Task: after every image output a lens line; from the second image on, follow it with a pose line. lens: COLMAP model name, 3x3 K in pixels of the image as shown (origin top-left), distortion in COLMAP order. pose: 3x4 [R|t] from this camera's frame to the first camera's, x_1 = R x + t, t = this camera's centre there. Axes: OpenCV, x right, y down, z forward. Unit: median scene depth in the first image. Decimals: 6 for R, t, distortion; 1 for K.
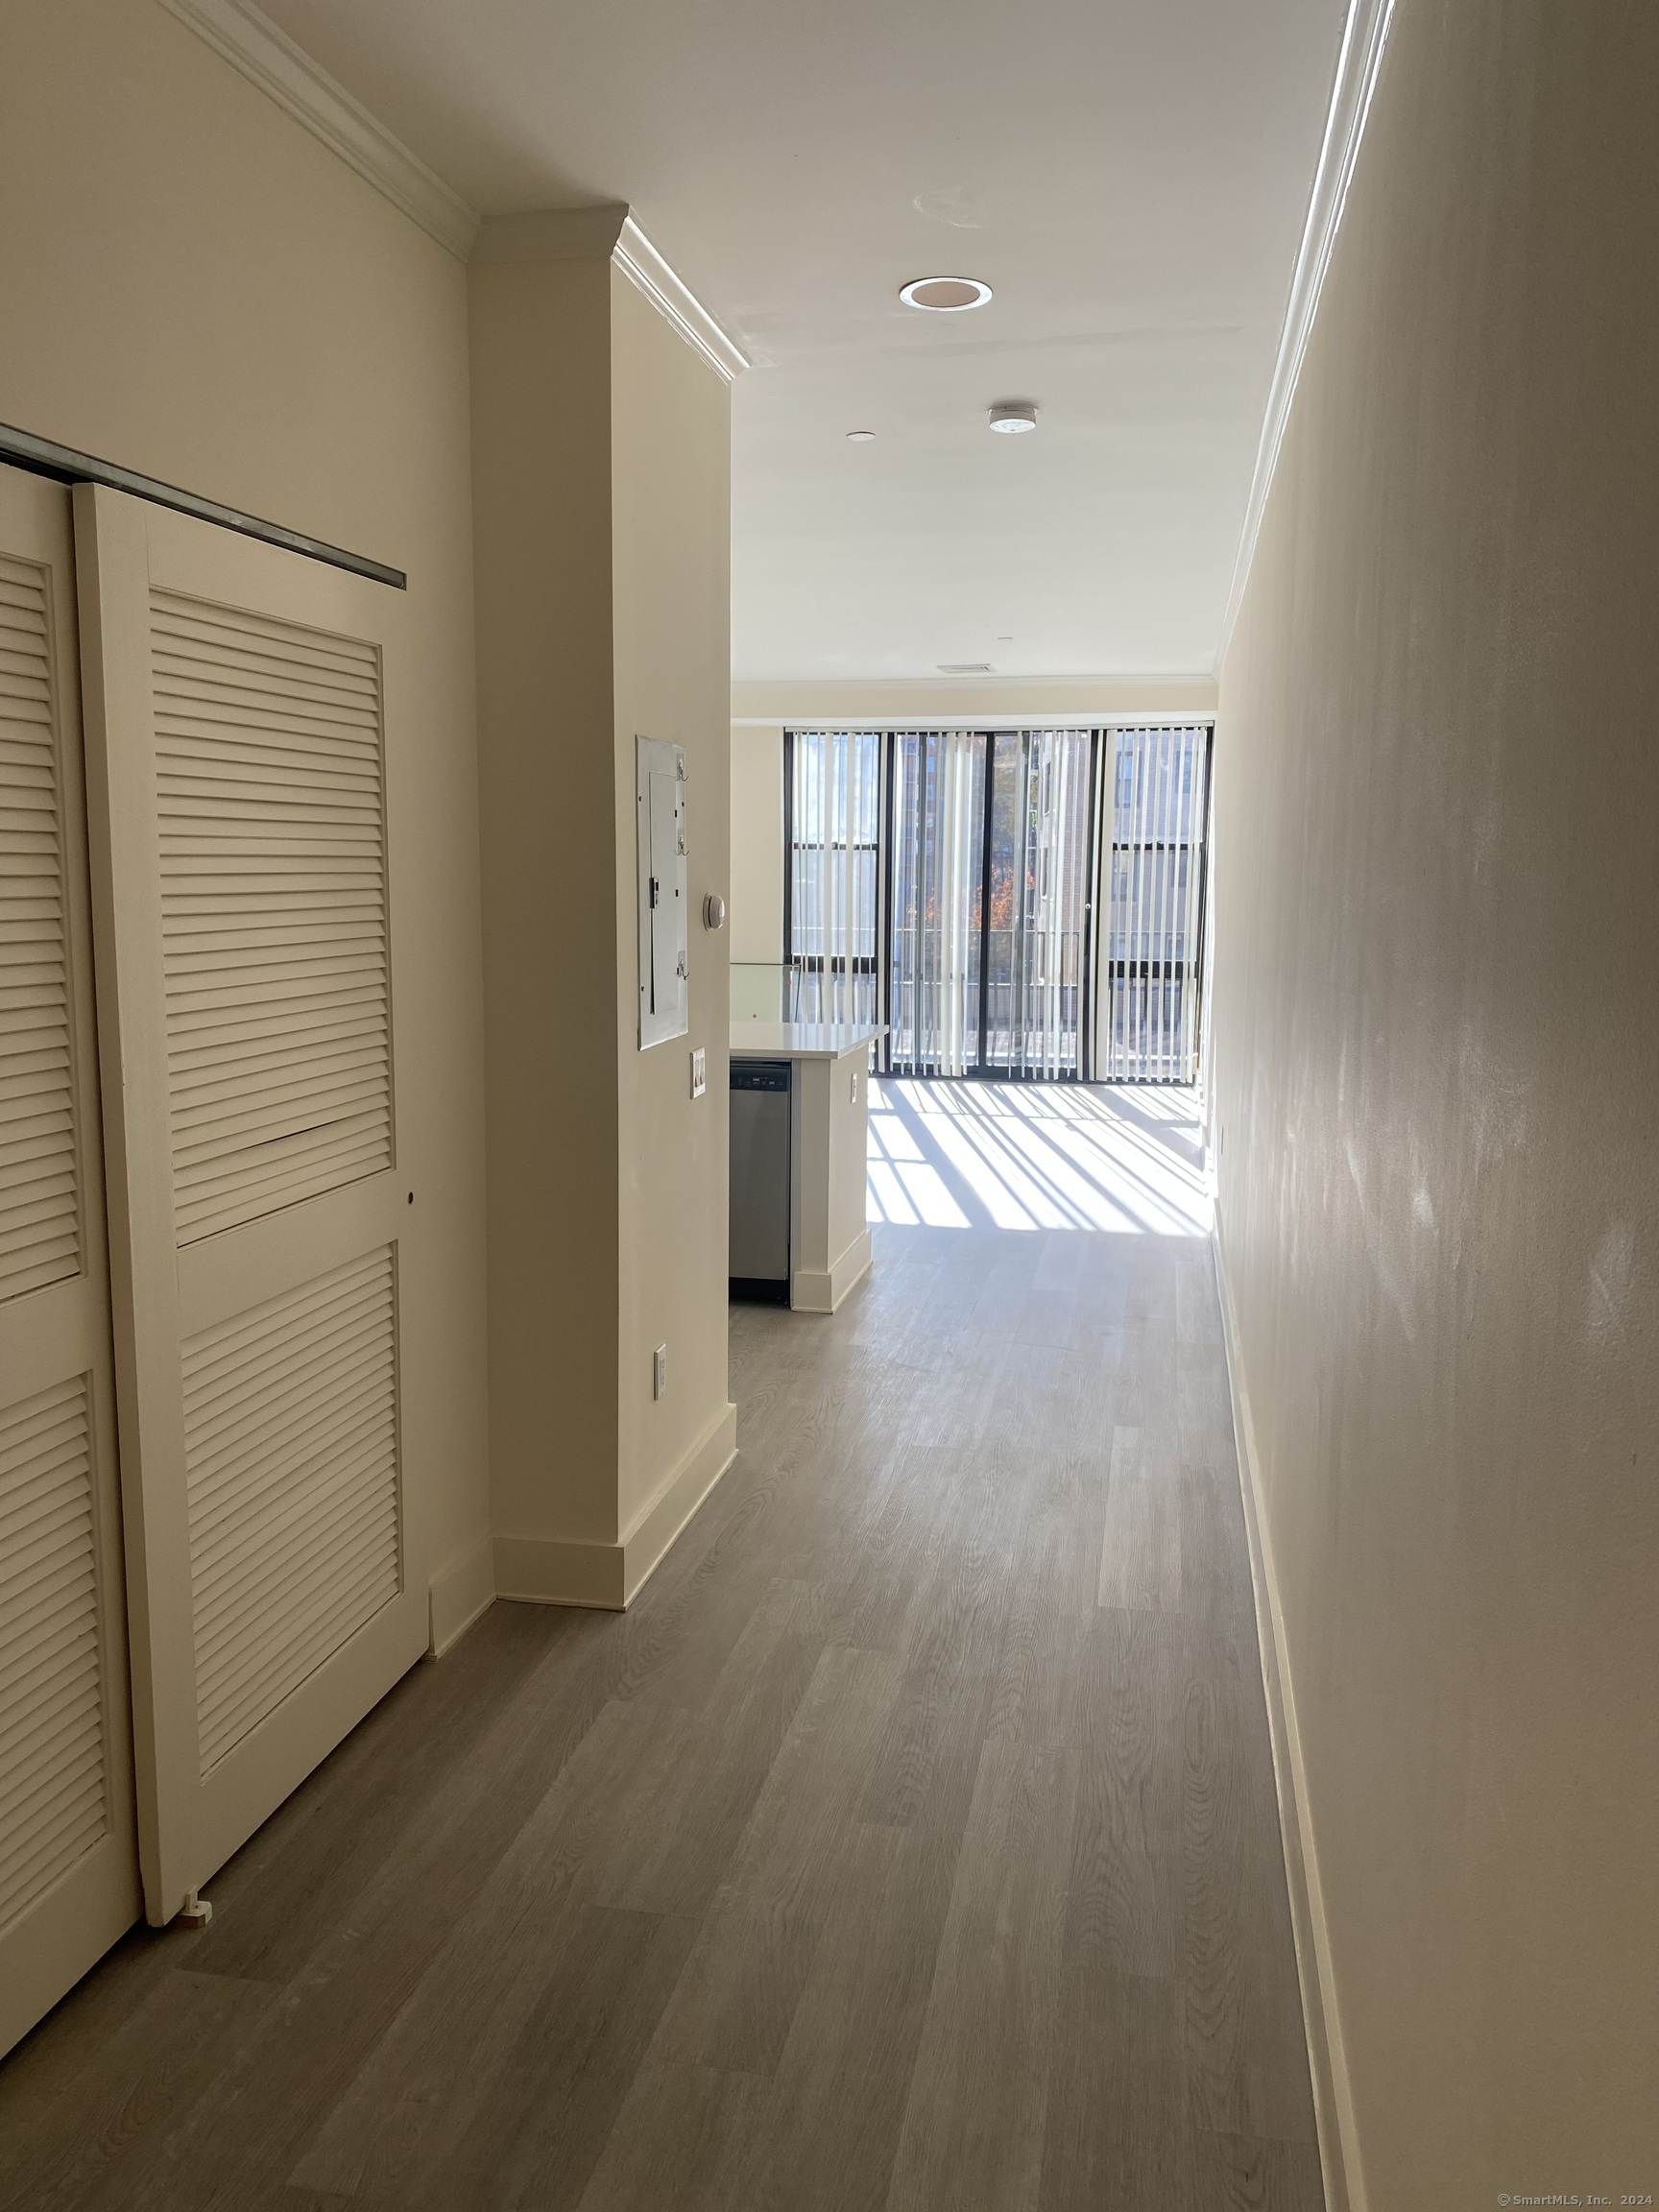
lens RADIAL K [[1681.1, 0, 829.5], [0, 1681.1, 1106.0], [0, 0, 1]] dist [0.032748, -0.009463]
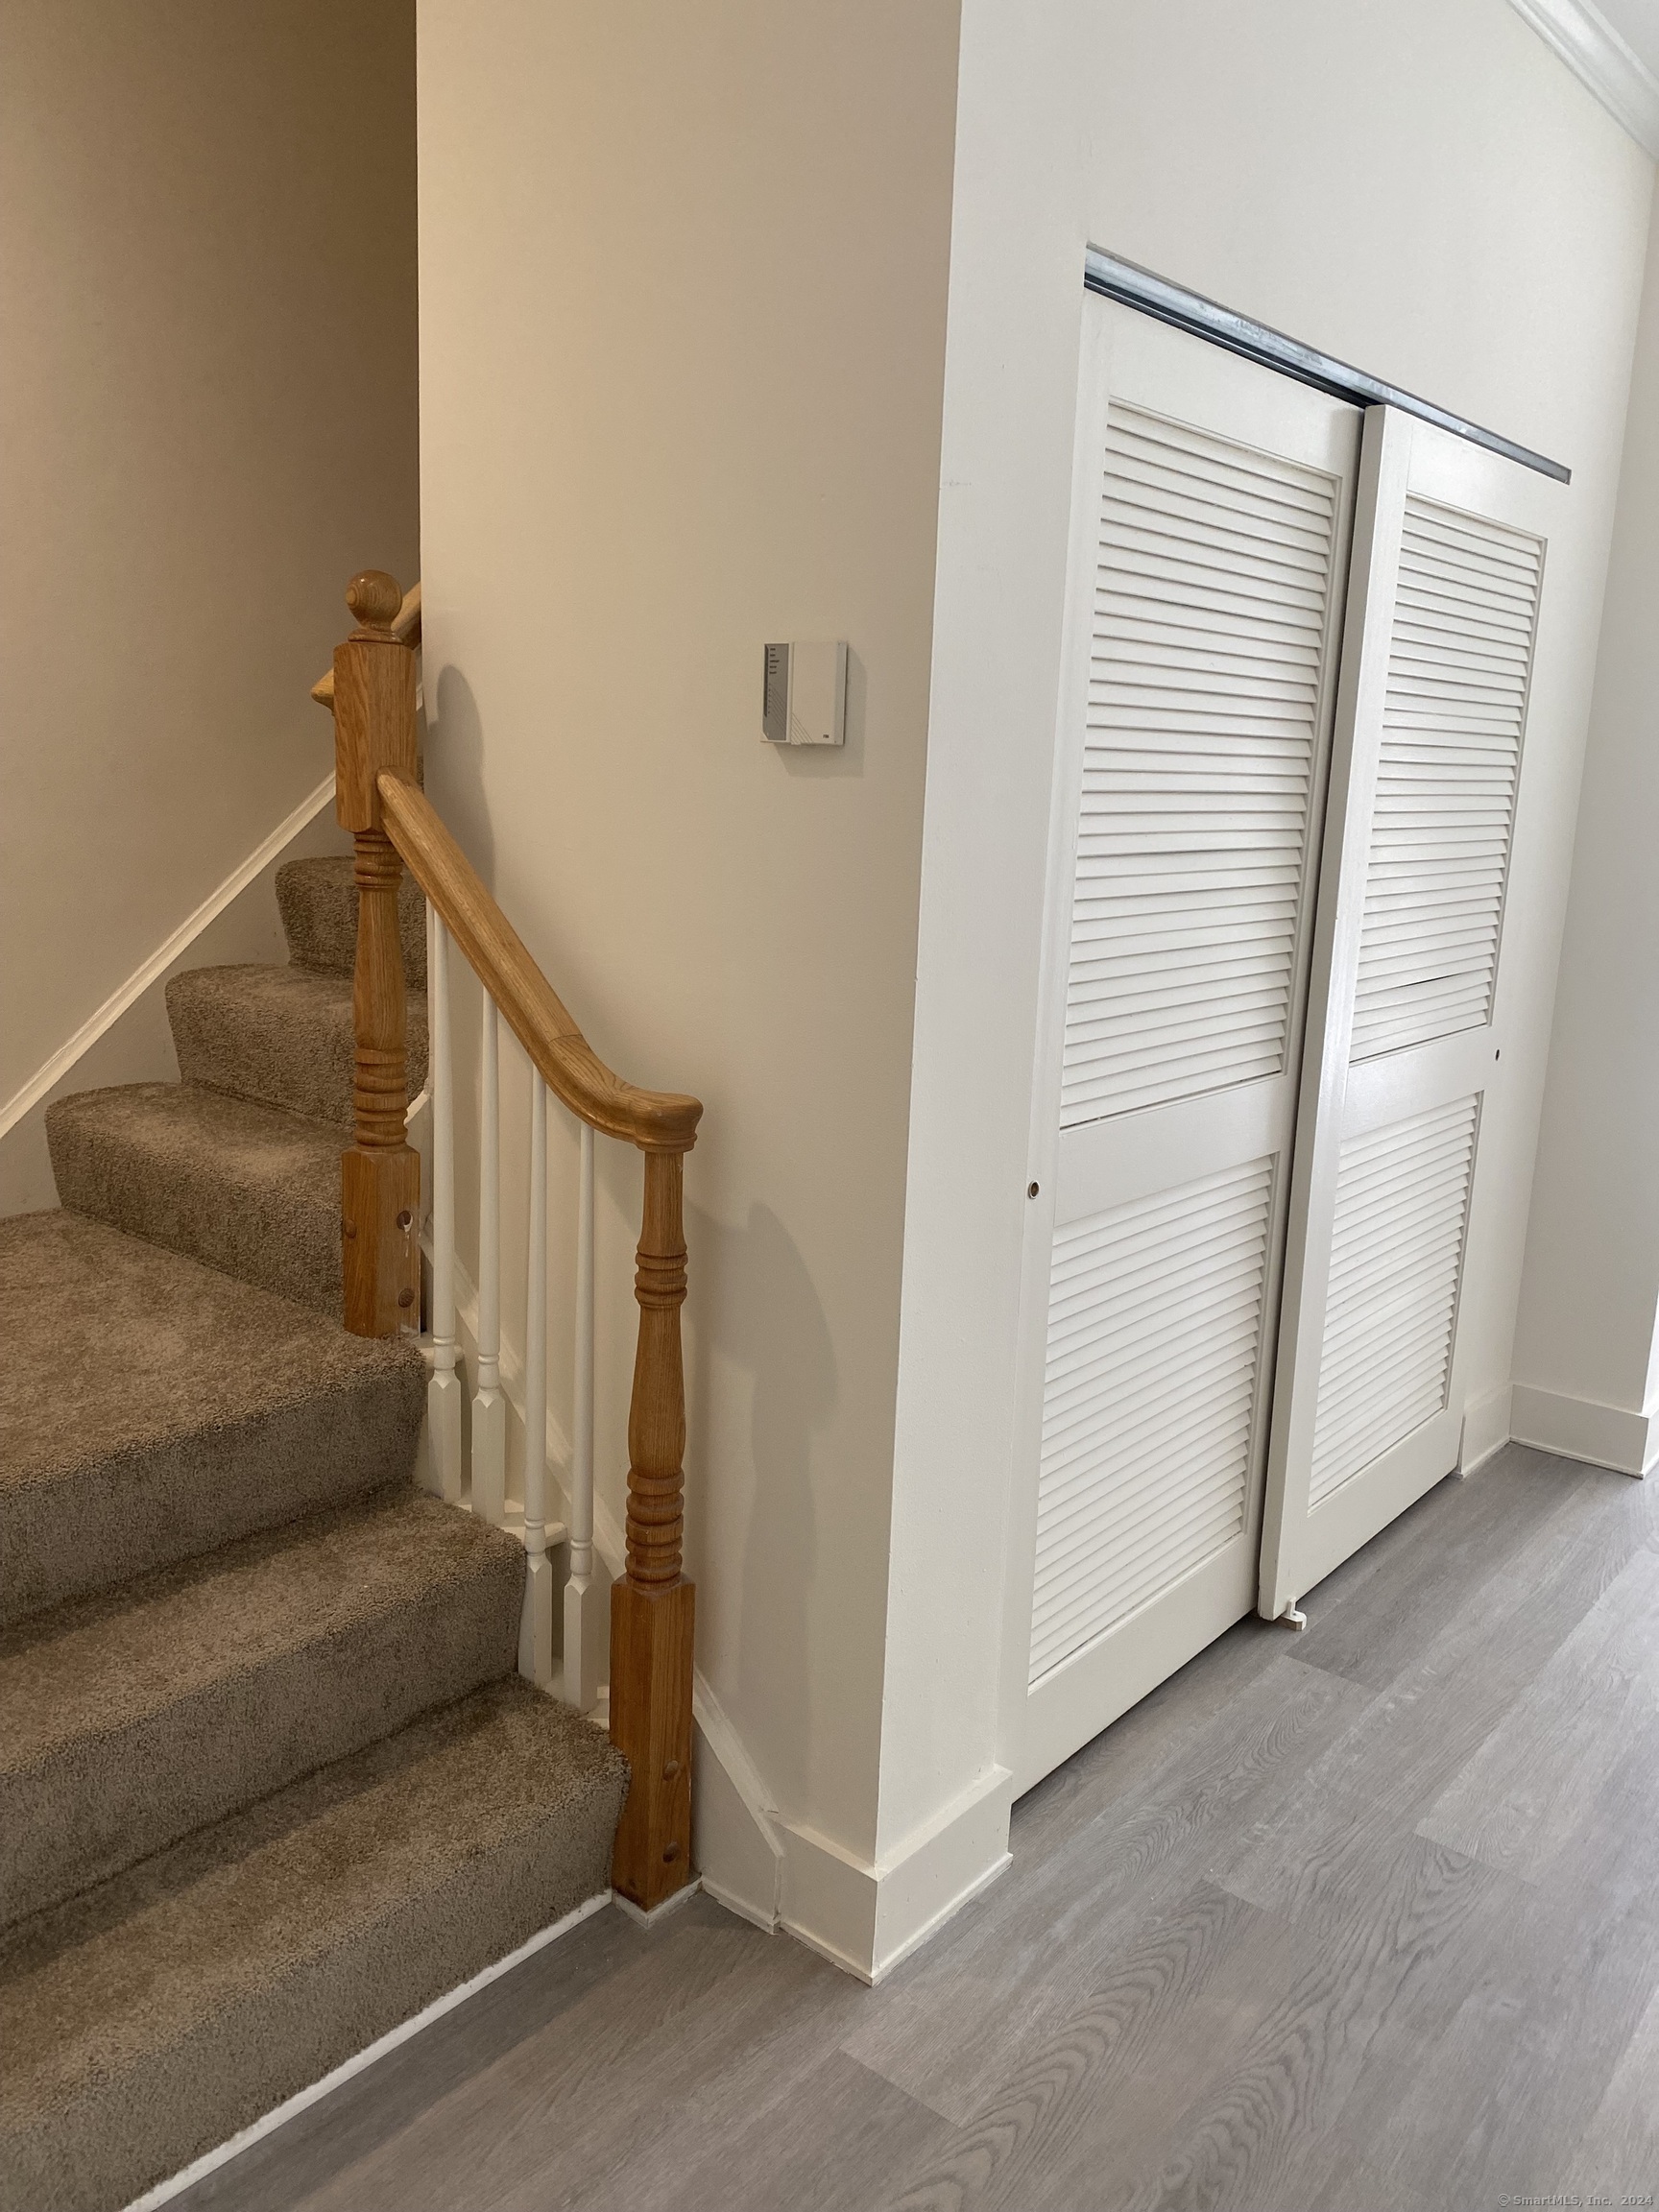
lens RADIAL K [[1681.1, 0, 829.5], [0, 1681.1, 1106.0], [0, 0, 1]] dist [0.032748, -0.009463]
pose [[0.889928, 0.108746, -0.442946, -0.175629], [-0.089672, 0.993922, 0.063853, 0.068305], [0.447198, -0.017104, 0.894271, -0.207801]]
